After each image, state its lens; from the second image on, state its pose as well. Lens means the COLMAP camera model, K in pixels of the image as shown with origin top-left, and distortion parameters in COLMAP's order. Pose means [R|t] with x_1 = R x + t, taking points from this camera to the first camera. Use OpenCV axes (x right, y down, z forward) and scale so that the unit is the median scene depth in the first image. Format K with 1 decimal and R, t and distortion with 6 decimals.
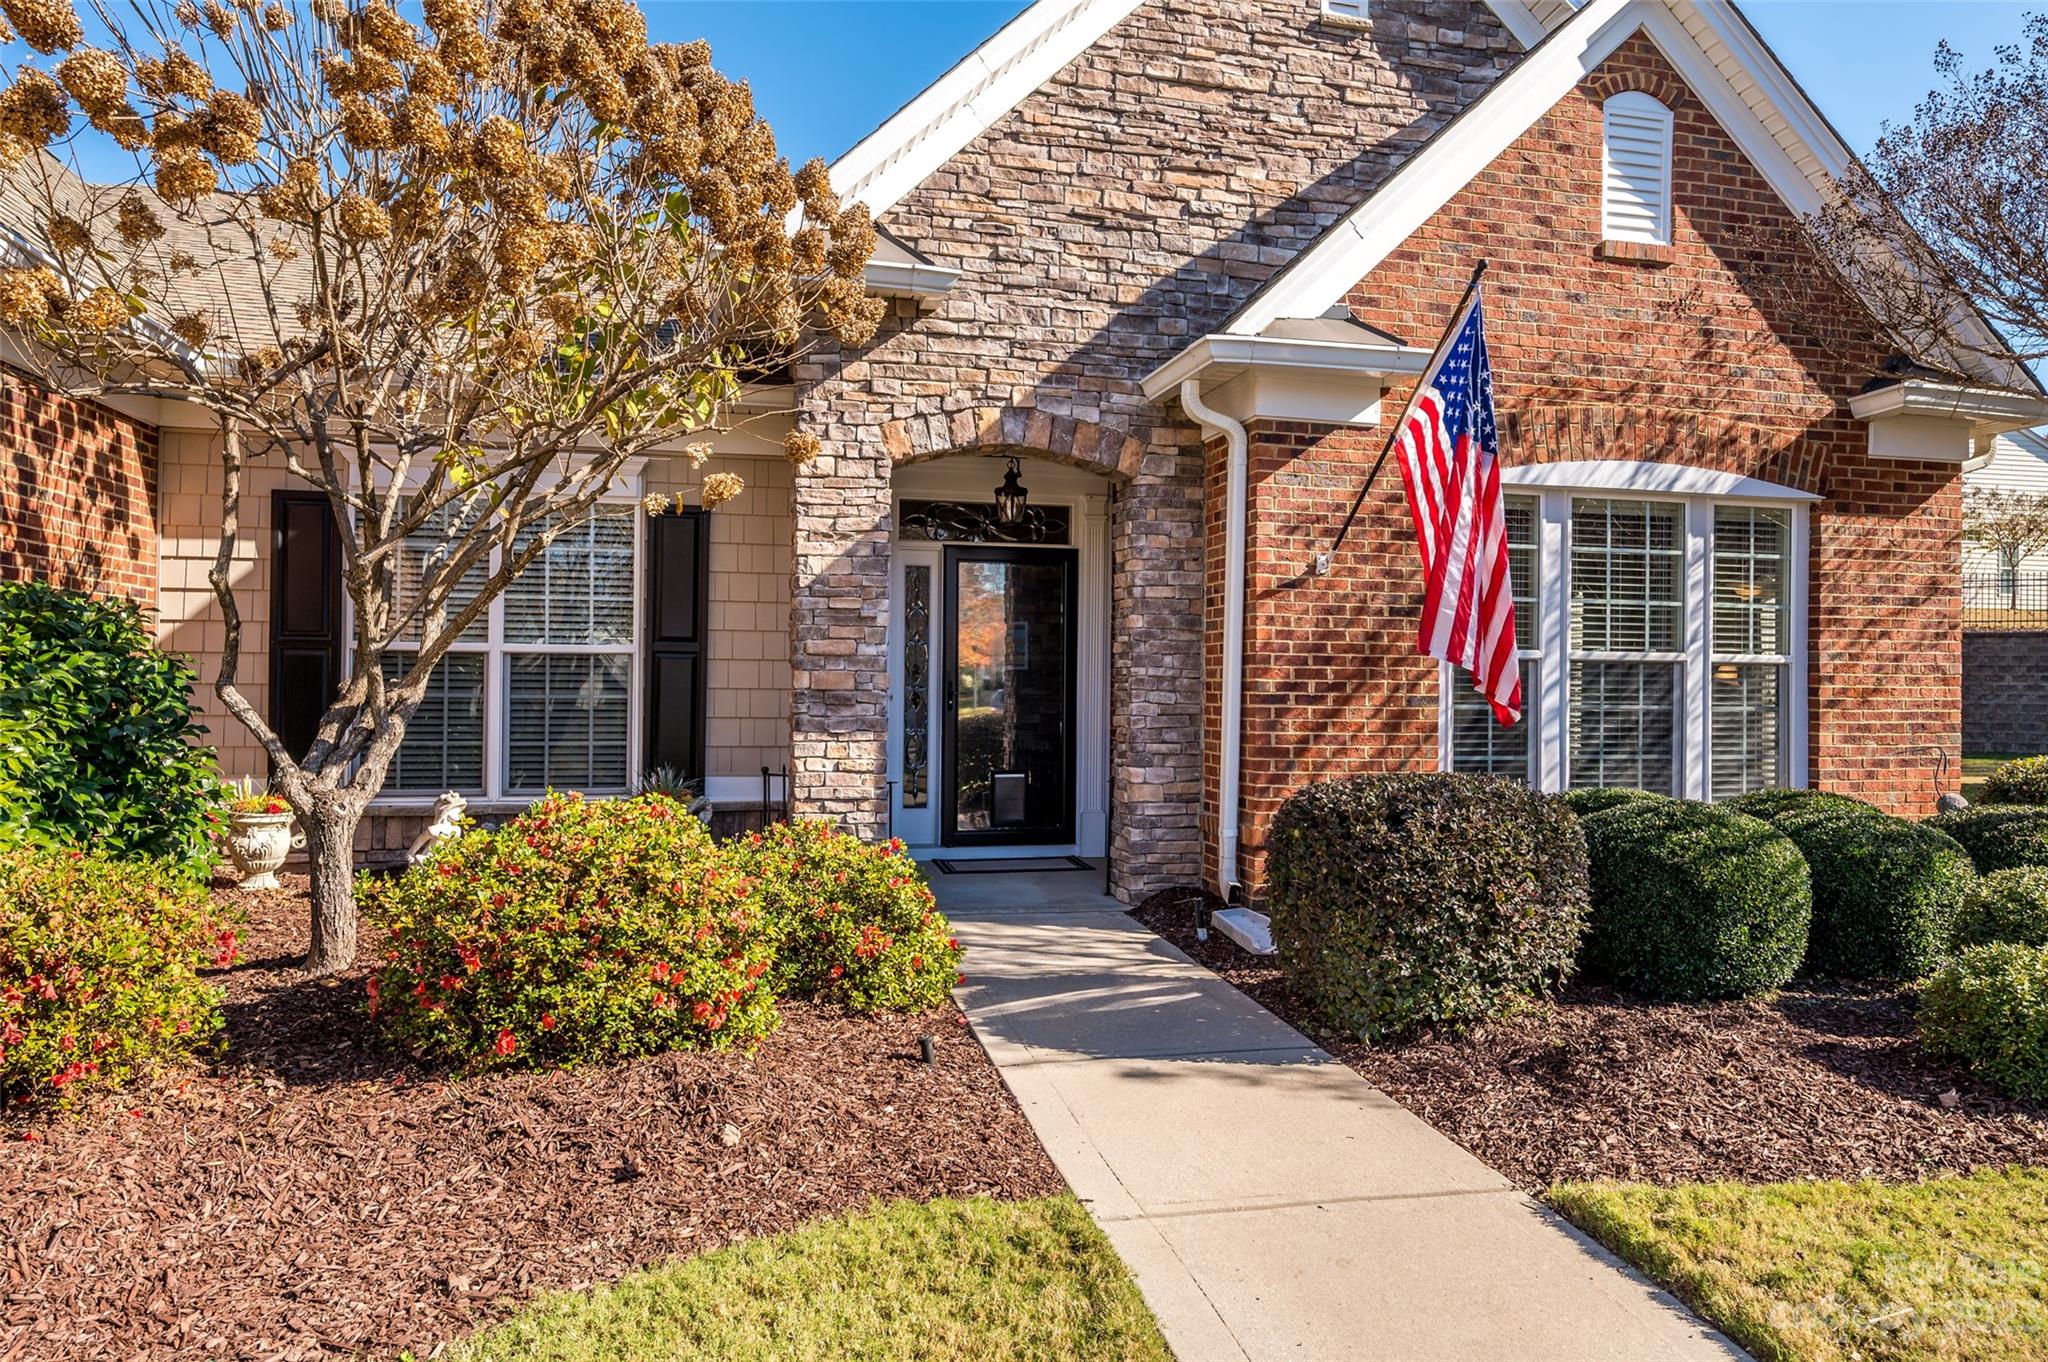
lens RADIAL K [[1466.9, 0, 1167.0], [0, 1466.9, 629.9], [0, 0, 1]] dist [0.002503, 0.001634]
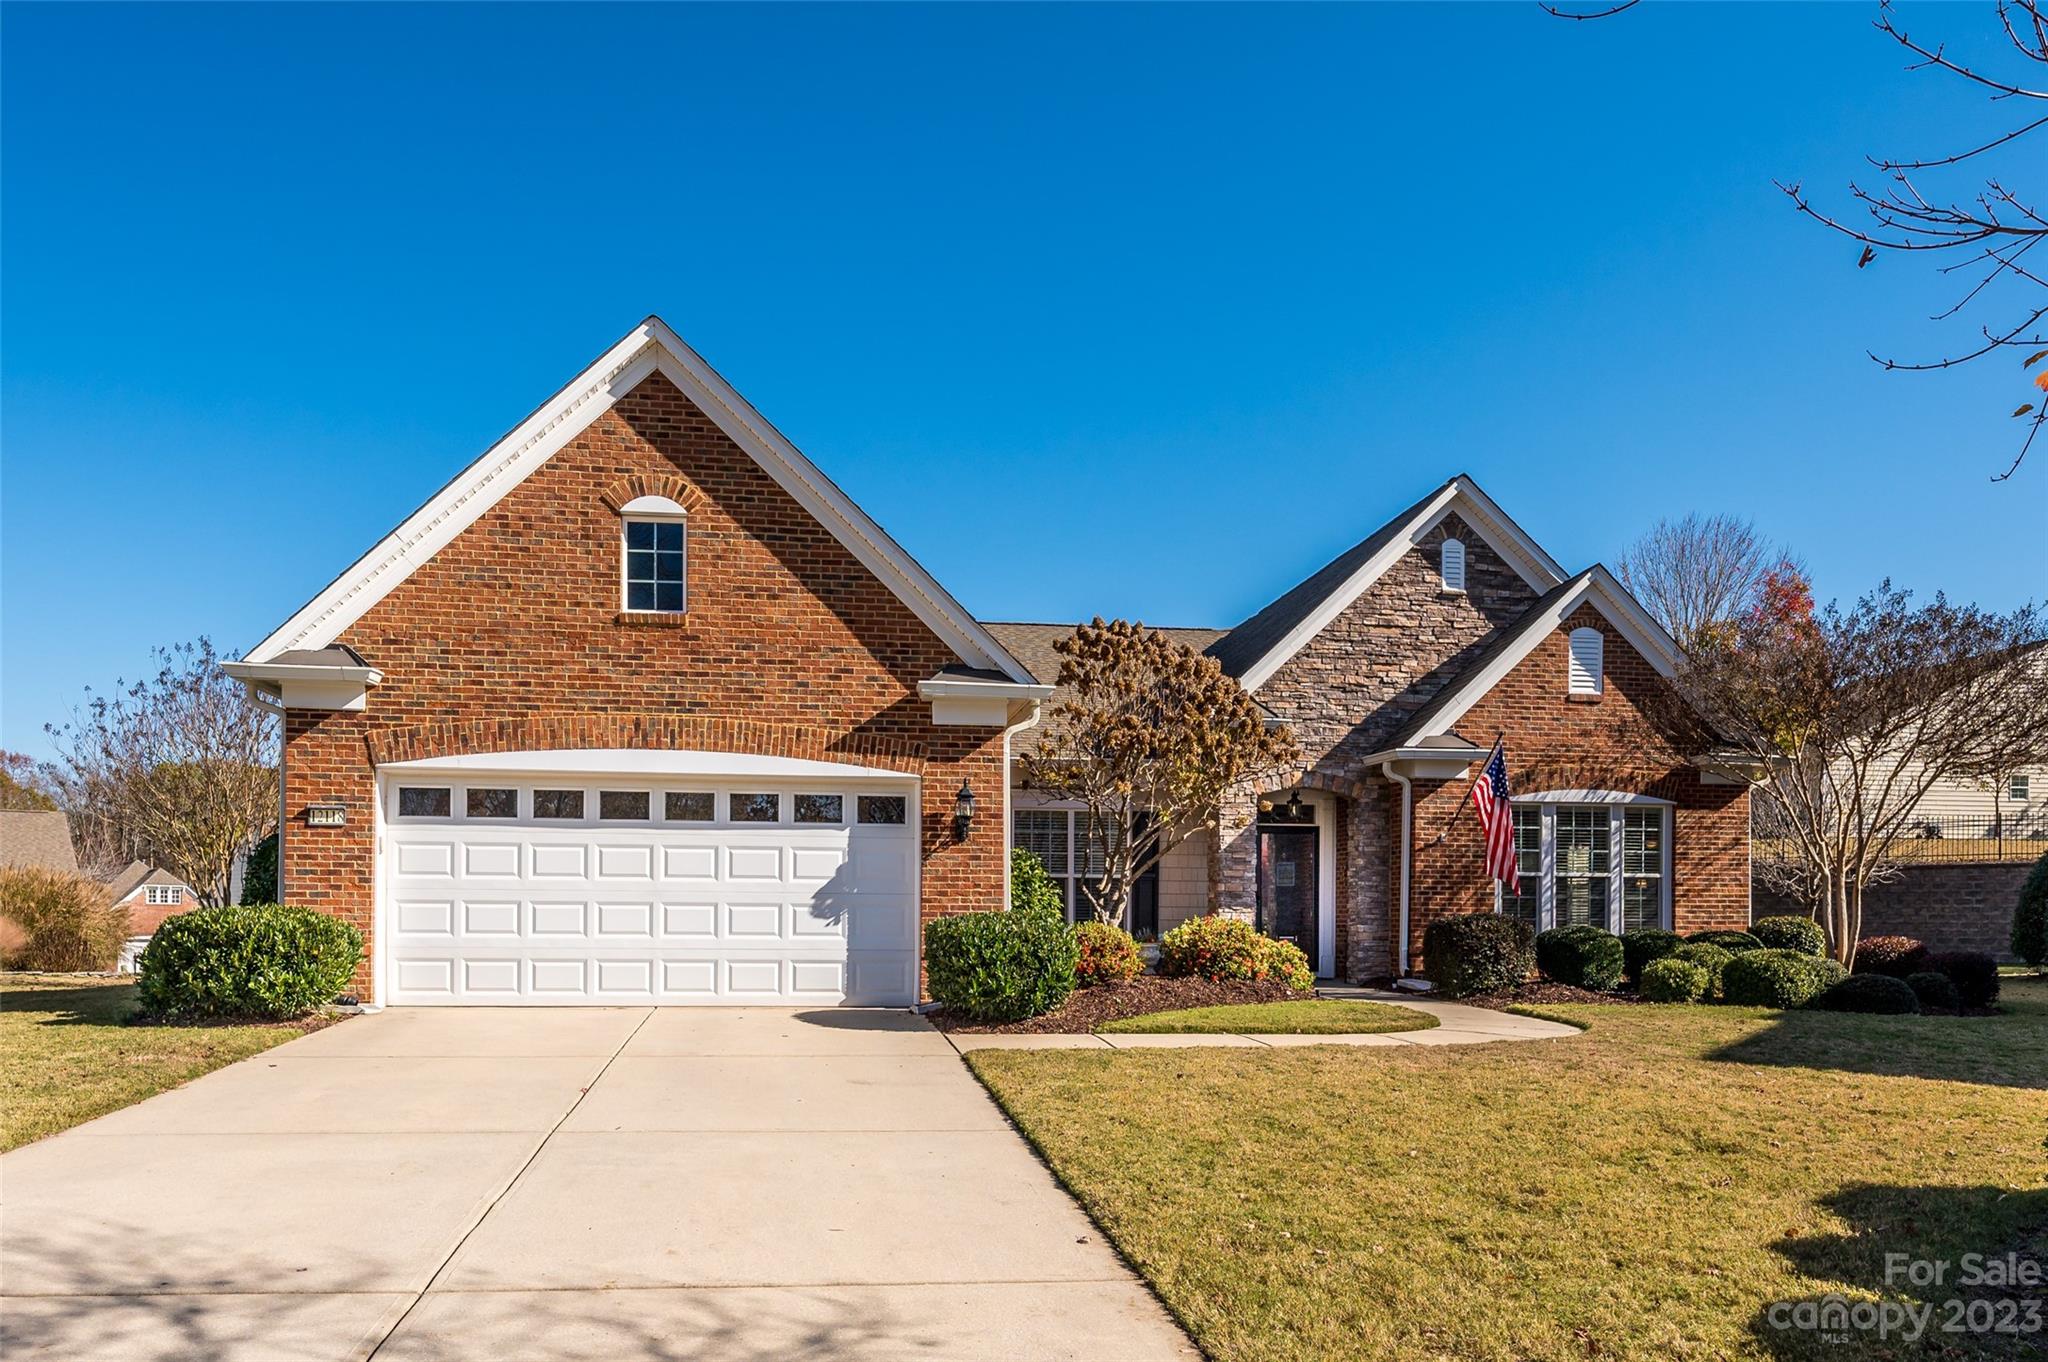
lens RADIAL K [[990.5, 0, 1148.2], [0, 990.5, 788.8], [0, 0, 1]] dist [-0.001582, -0.000153]
pose [[0.975146, -0.025567, -0.220083, -0.007008], [0.007950, 0.996718, -0.080561, 0.002694], [0.221420, 0.076809, 0.972149, -0.622570]]
